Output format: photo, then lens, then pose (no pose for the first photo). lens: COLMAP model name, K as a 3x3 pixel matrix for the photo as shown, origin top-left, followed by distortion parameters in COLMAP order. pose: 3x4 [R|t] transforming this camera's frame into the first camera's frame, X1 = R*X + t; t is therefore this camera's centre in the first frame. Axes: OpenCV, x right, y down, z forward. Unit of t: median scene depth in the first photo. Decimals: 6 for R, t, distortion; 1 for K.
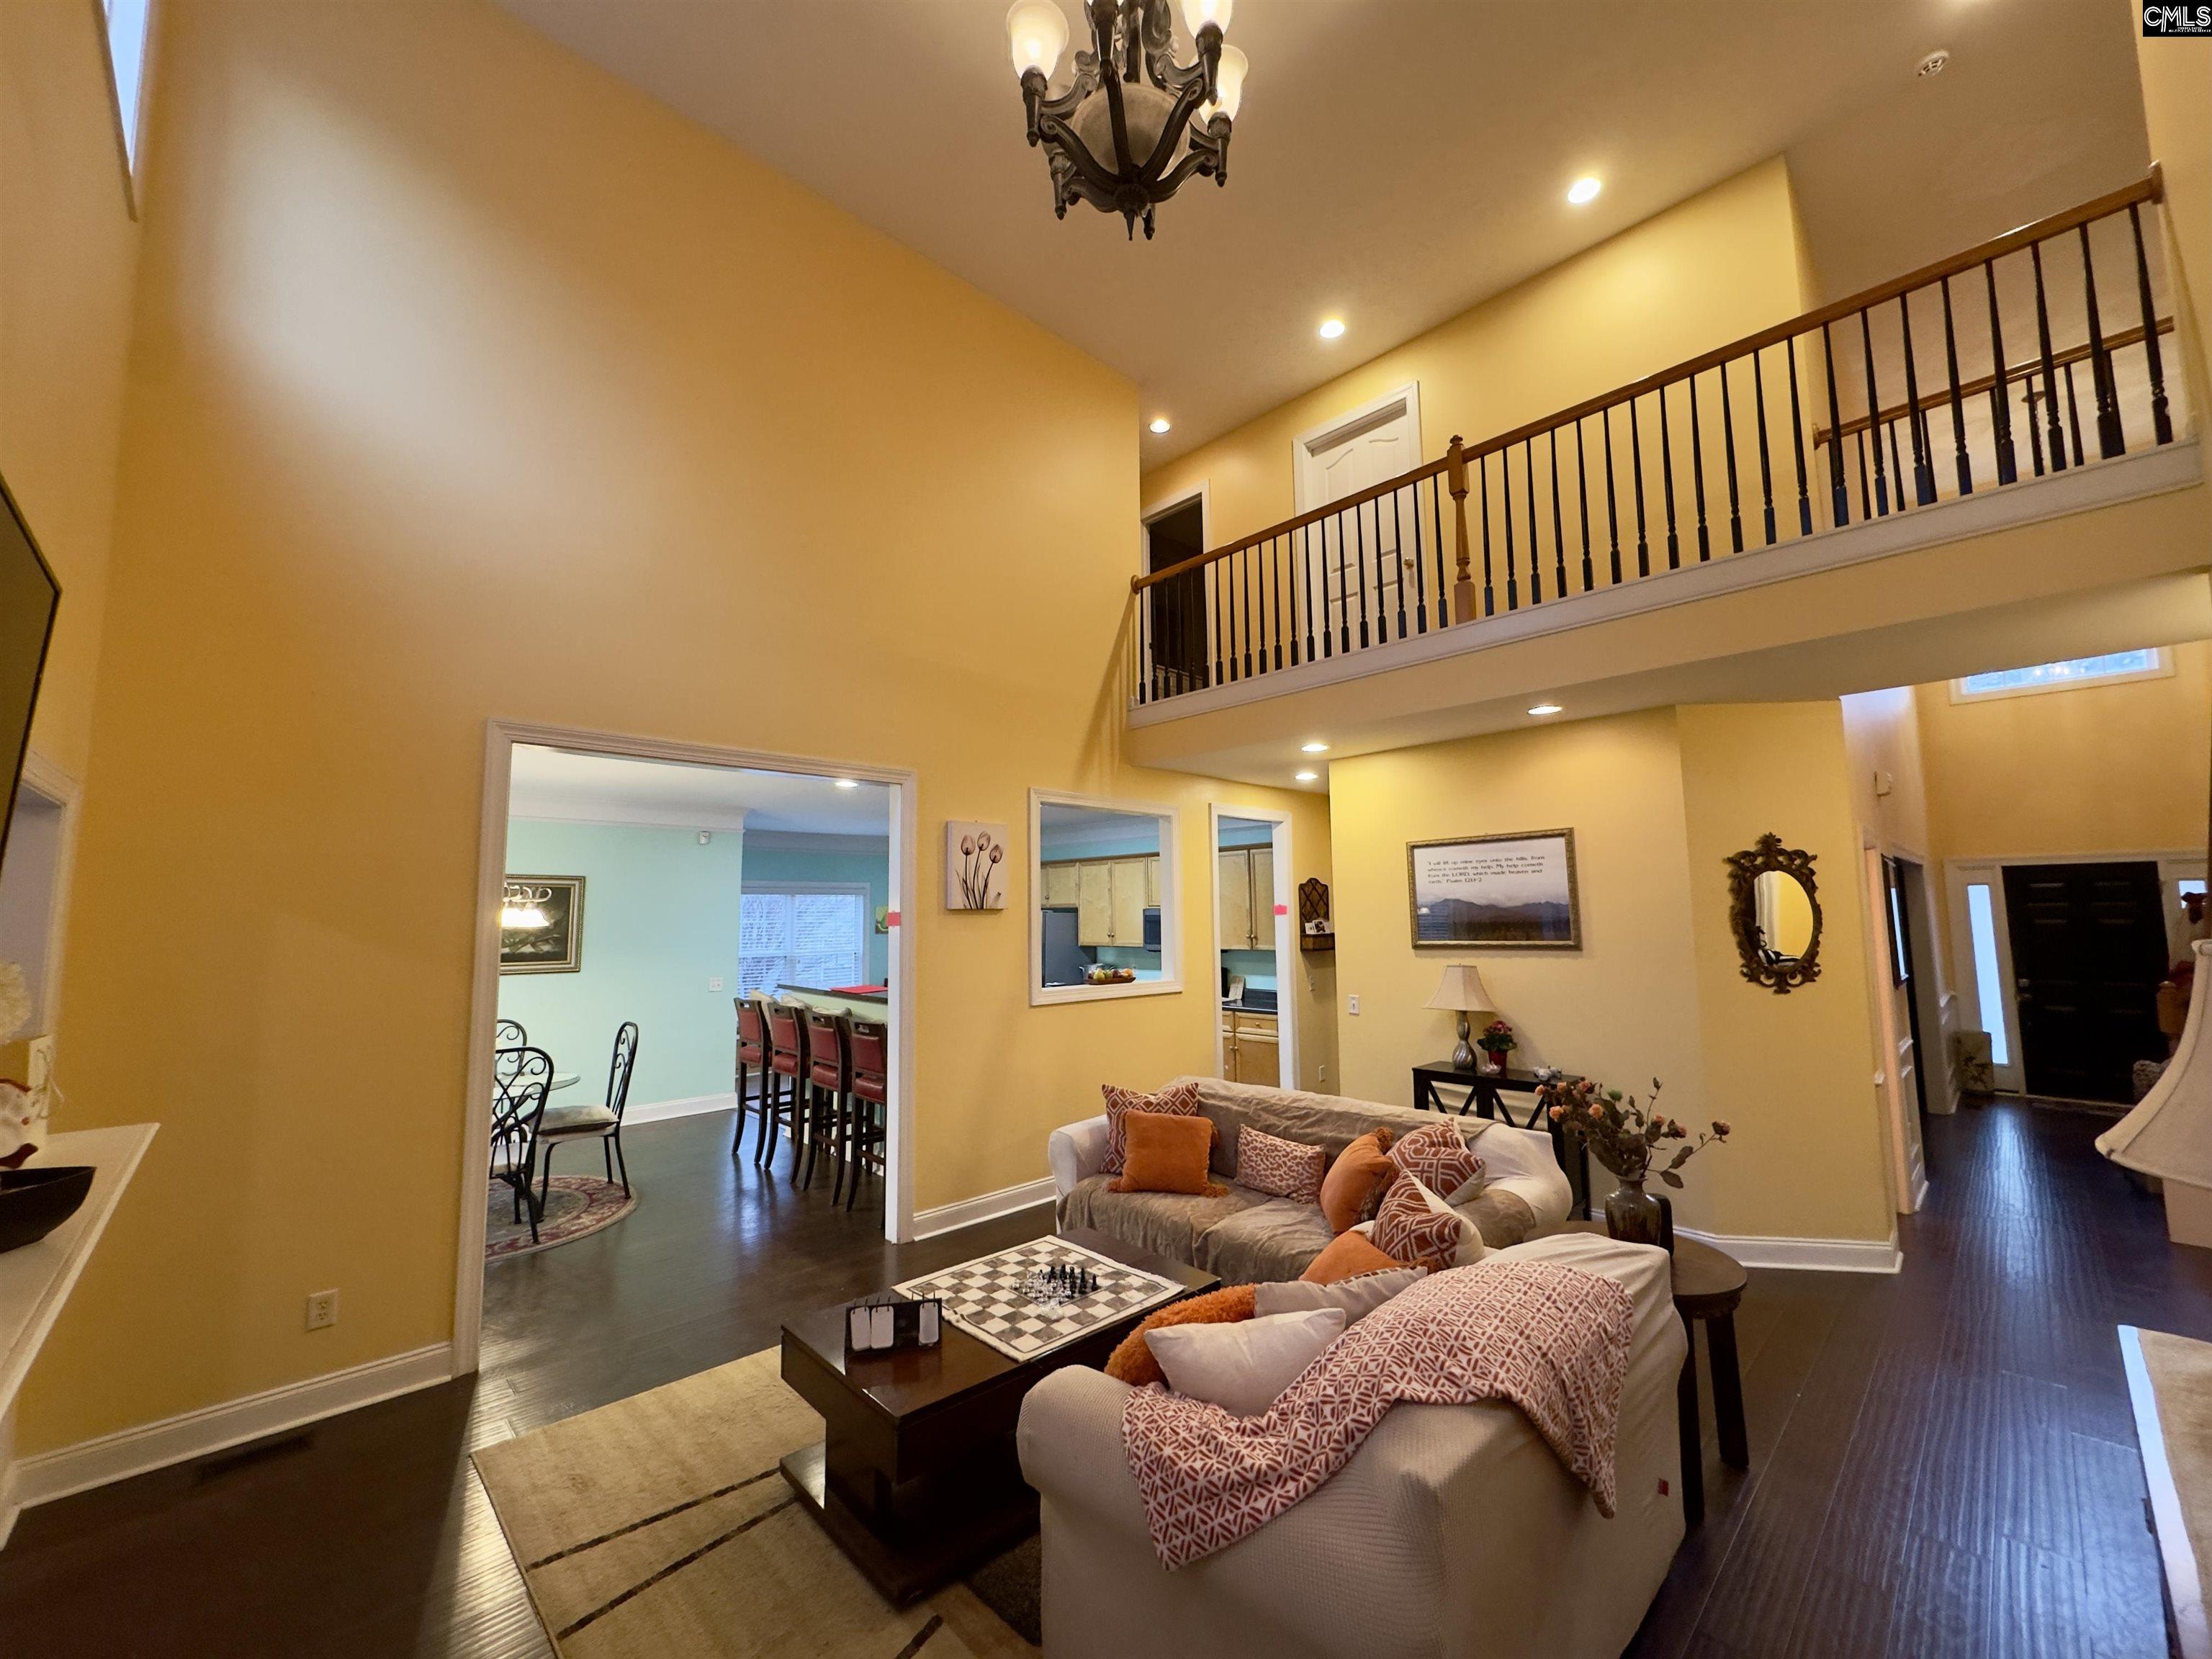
lens RADIAL K [[882.6, 0, 1105.0], [0, 882.6, 831.9], [0, 0, 1]] dist [-0.002814, -0.000082]
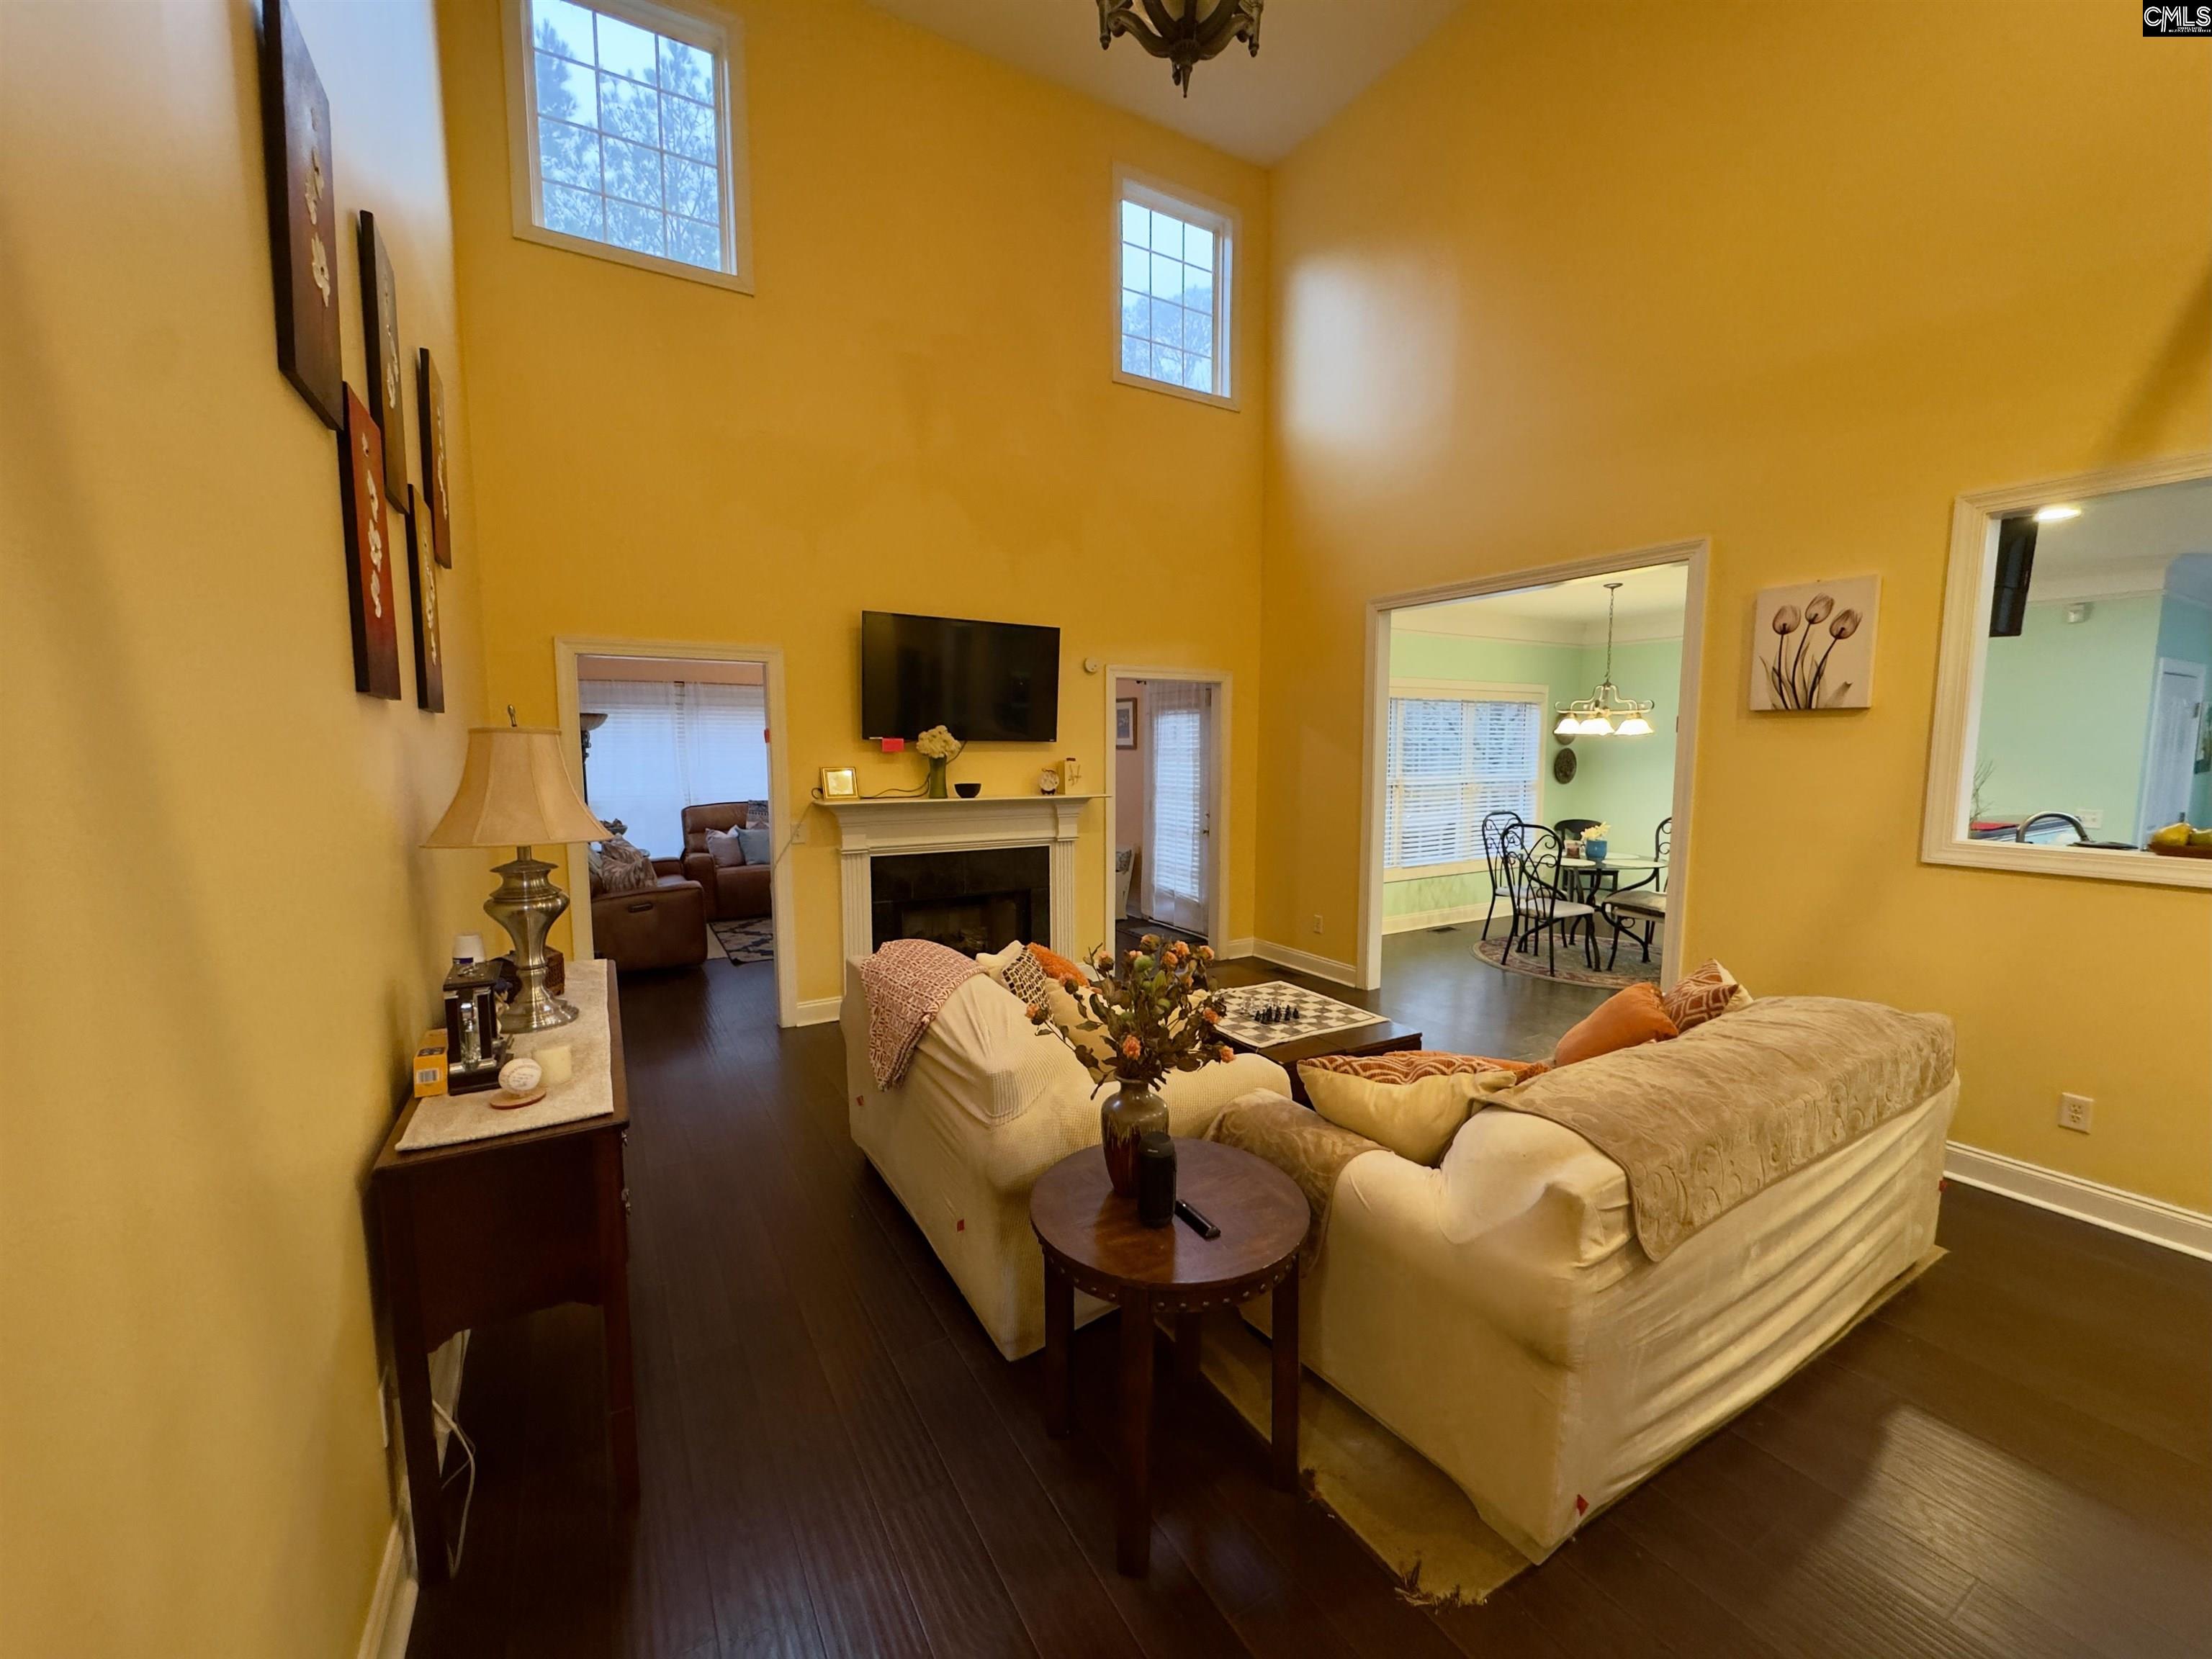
lens RADIAL K [[882.6, 0, 1105.0], [0, 882.6, 831.9], [0, 0, 1]] dist [-0.002814, -0.000082]
pose [[-0.225423, 0.110174, -0.968012, 0.685588], [0.091844, 0.991564, 0.091466, 0.070310], [0.969922, -0.068288, -0.233640, 0.625970]]
